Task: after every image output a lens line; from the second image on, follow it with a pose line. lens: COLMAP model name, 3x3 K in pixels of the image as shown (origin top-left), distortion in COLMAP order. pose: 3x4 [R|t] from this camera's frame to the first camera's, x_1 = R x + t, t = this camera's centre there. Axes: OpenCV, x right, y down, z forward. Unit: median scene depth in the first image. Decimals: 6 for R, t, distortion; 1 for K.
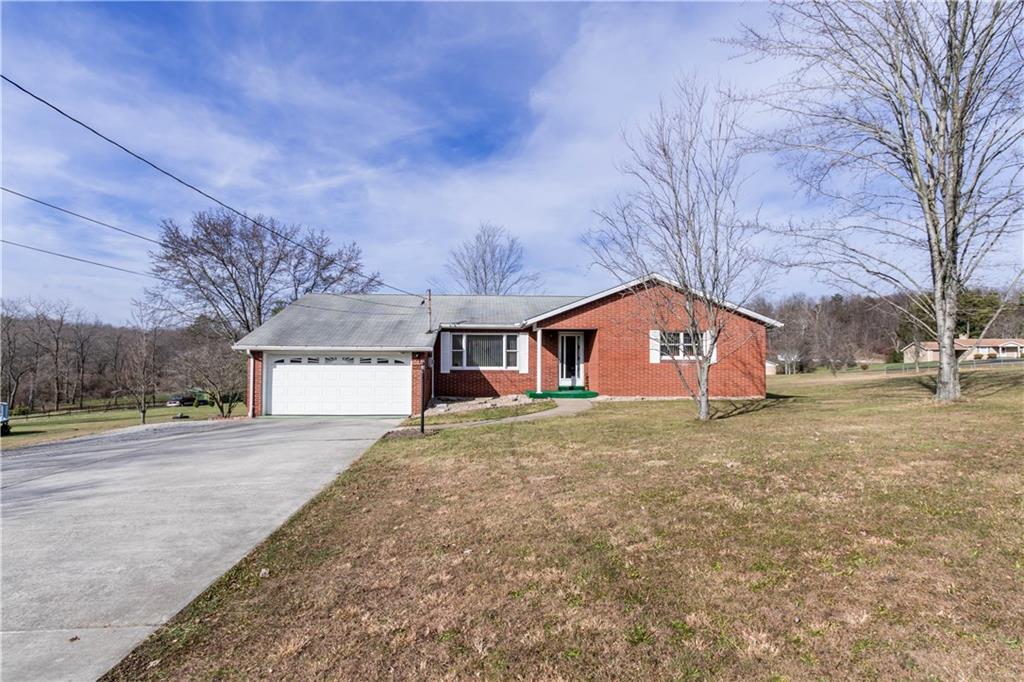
lens RADIAL K [[539.3, 0, 514.2], [0, 539.3, 357.2], [0, 0, 1]] dist [0.011659, 0.000811]
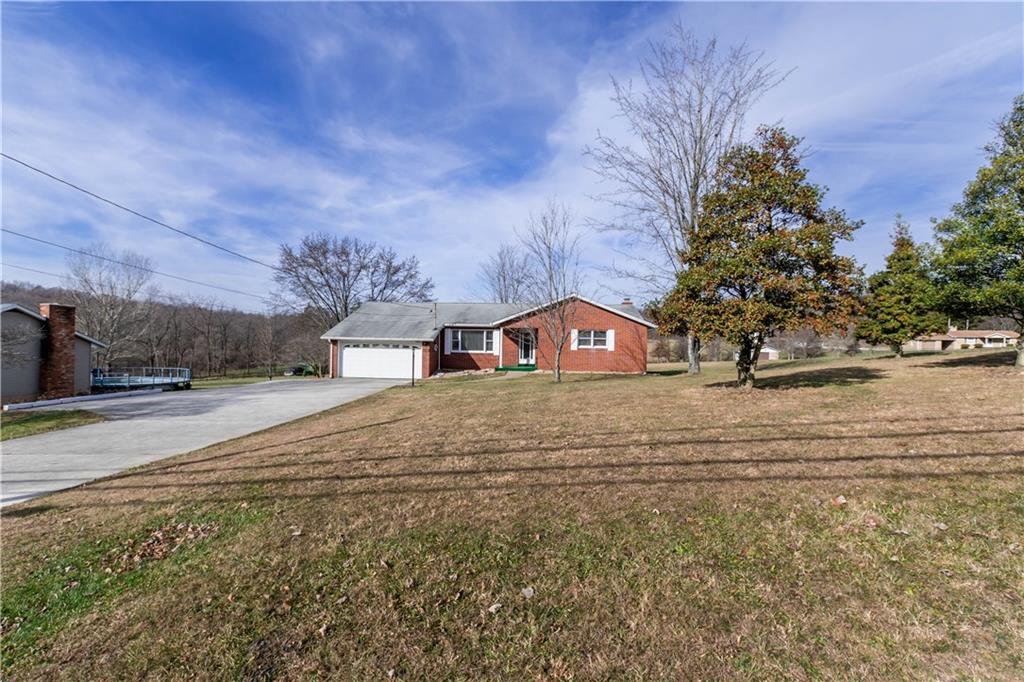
lens RADIAL K [[479.9, 0, 511.8], [0, 479.9, 347.8], [0, 0, 1]] dist [-0.008217, 0.008350]
pose [[0.992254, 0.013675, -0.123467, 0.232609], [-0.011745, 0.999797, 0.016347, -0.015299], [0.123666, -0.014770, 0.992214, -0.378653]]
